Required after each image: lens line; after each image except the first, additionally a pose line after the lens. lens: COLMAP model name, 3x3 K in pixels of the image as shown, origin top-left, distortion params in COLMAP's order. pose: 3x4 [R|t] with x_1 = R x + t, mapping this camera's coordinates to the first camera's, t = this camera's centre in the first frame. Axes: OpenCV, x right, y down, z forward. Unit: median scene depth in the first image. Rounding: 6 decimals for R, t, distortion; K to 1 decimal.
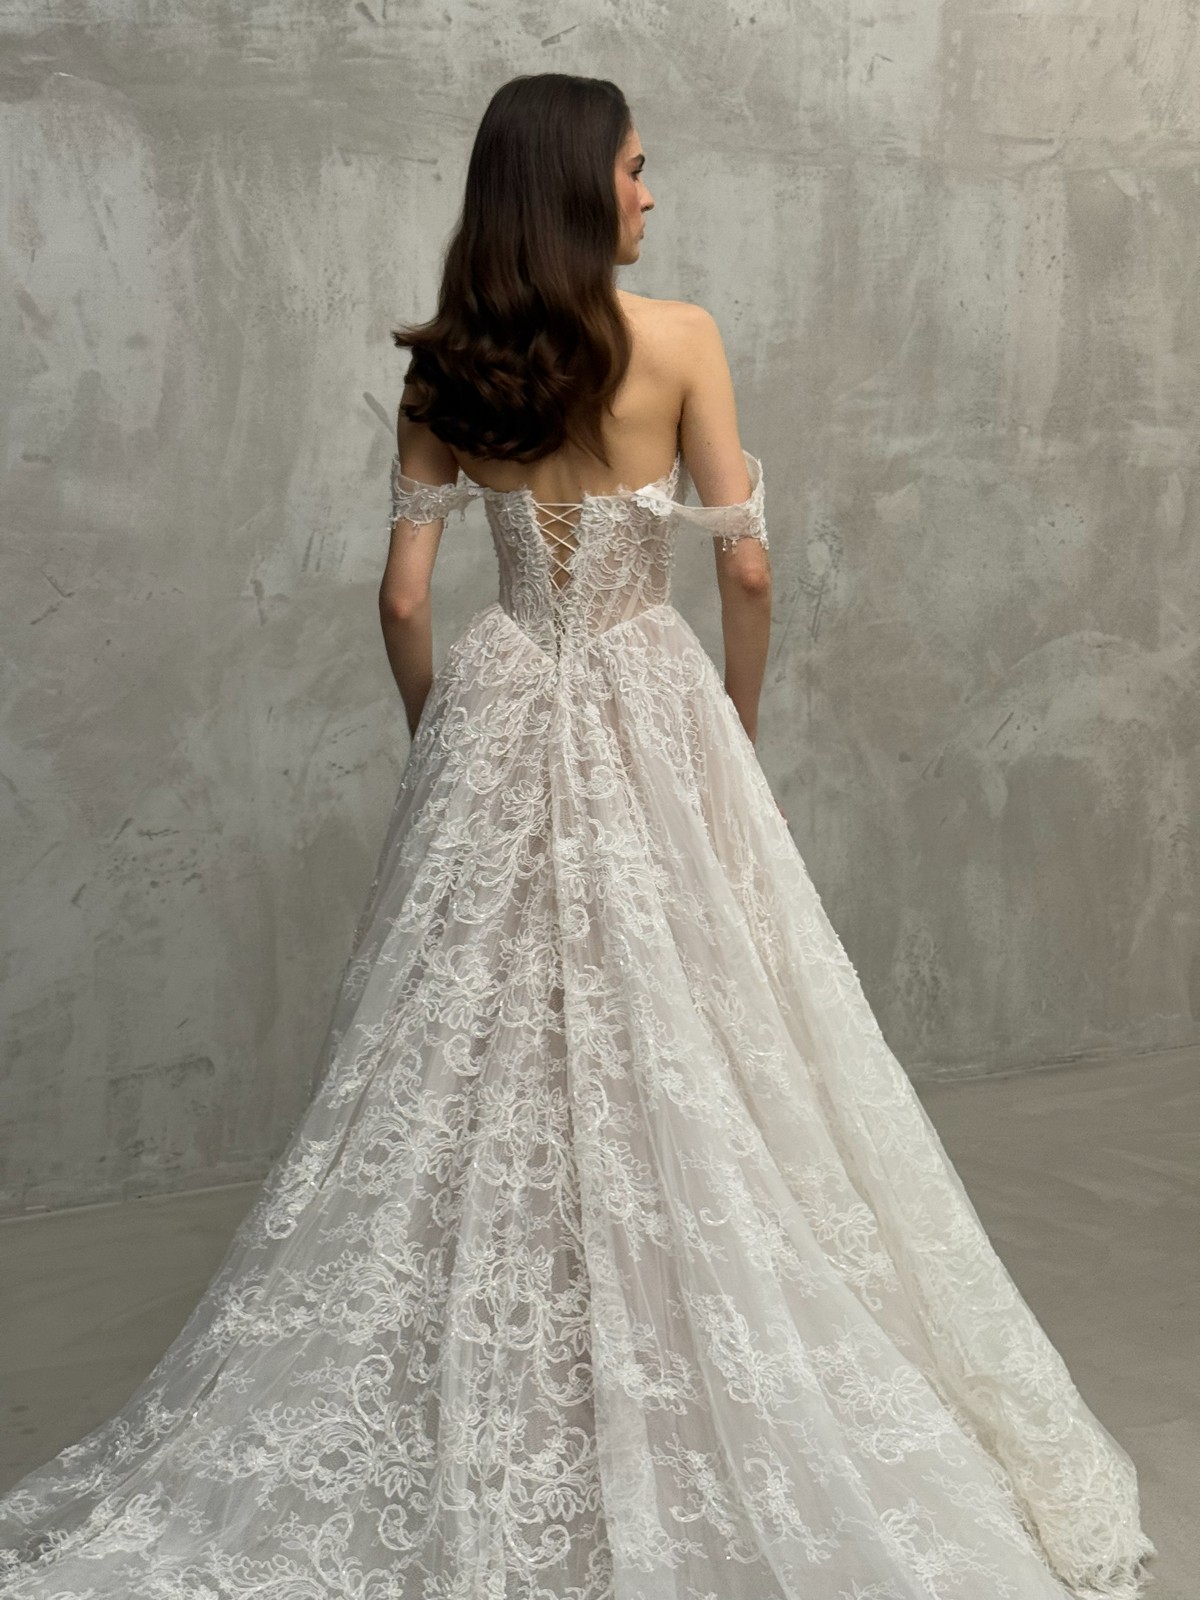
lens RADIAL K [[2214.7, 0, 602.0], [0, 2214.7, 810.7], [0, 0, 1]] dist [0.192886, -0.444019]
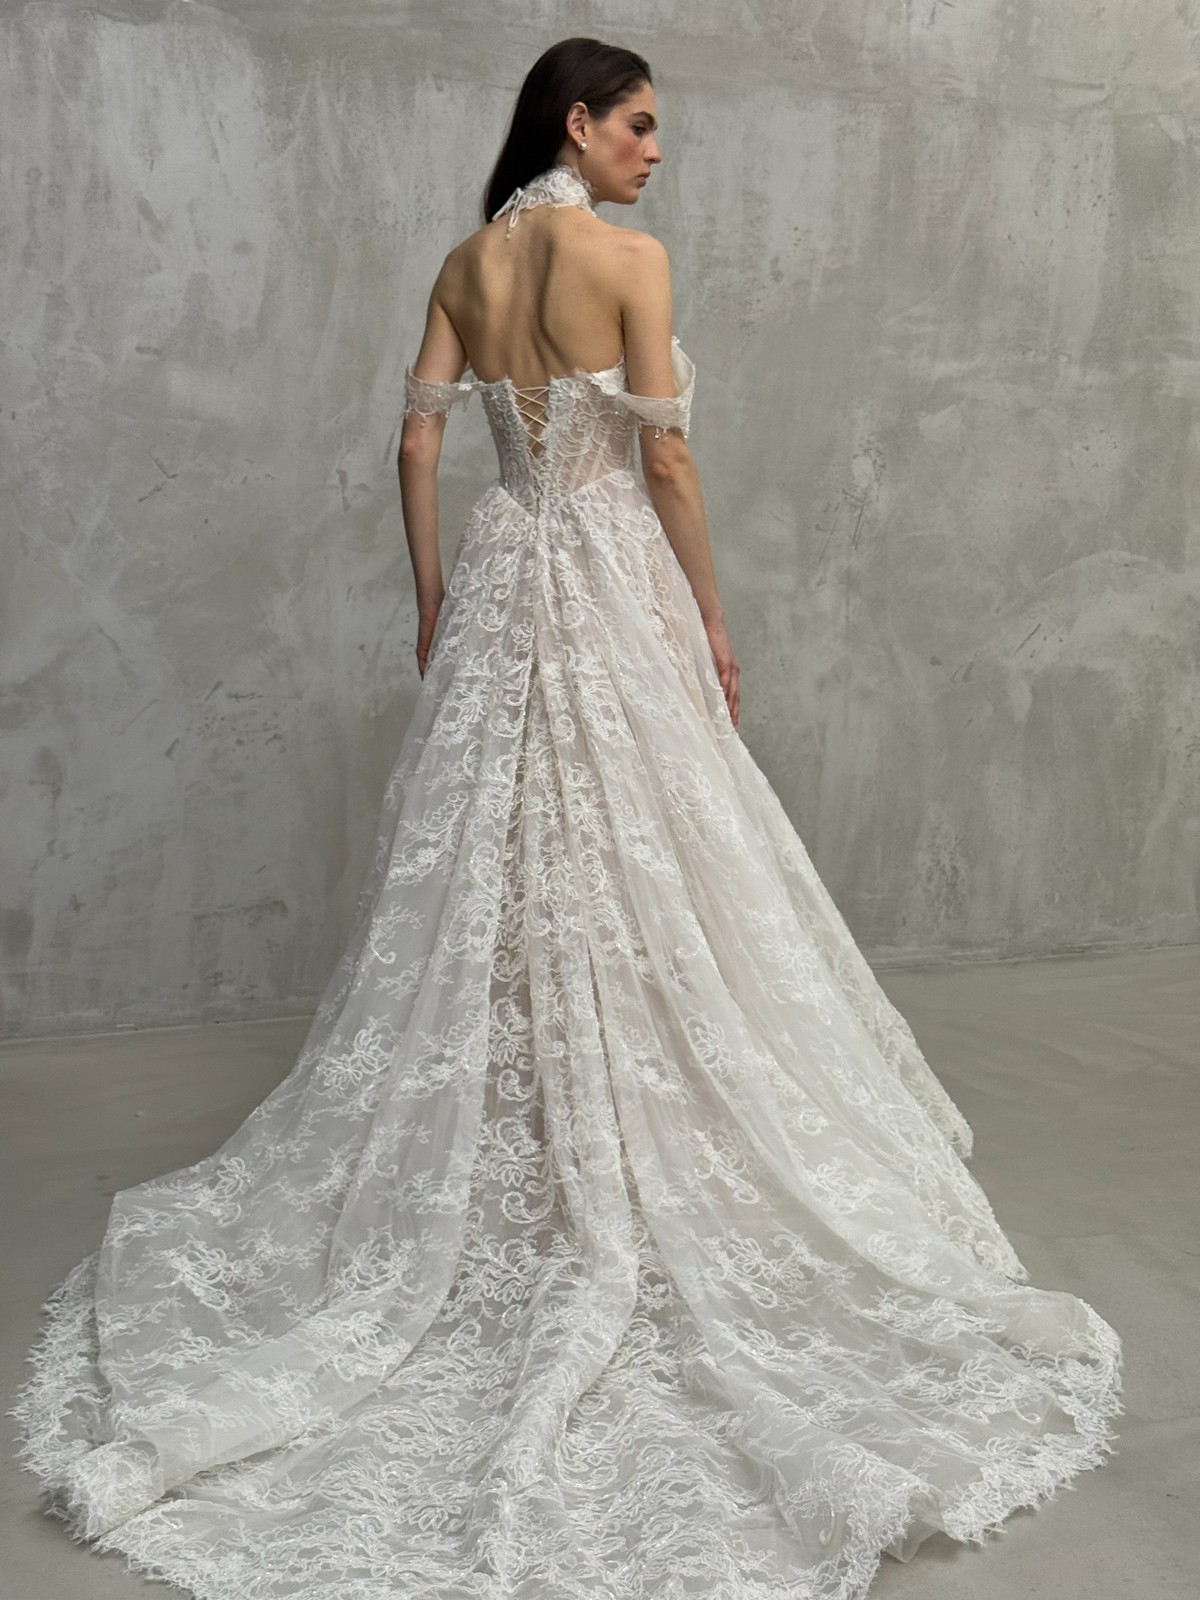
lens RADIAL K [[2214.7, 0, 602.0], [0, 2214.7, 810.7], [0, 0, 1]] dist [0.192886, -0.444019]
pose [[0.997897, 0.045506, -0.046169, 0.031101], [-0.043999, 0.998482, 0.033133, 0.021843], [0.047607, -0.031032, 0.998384, -0.096050]]
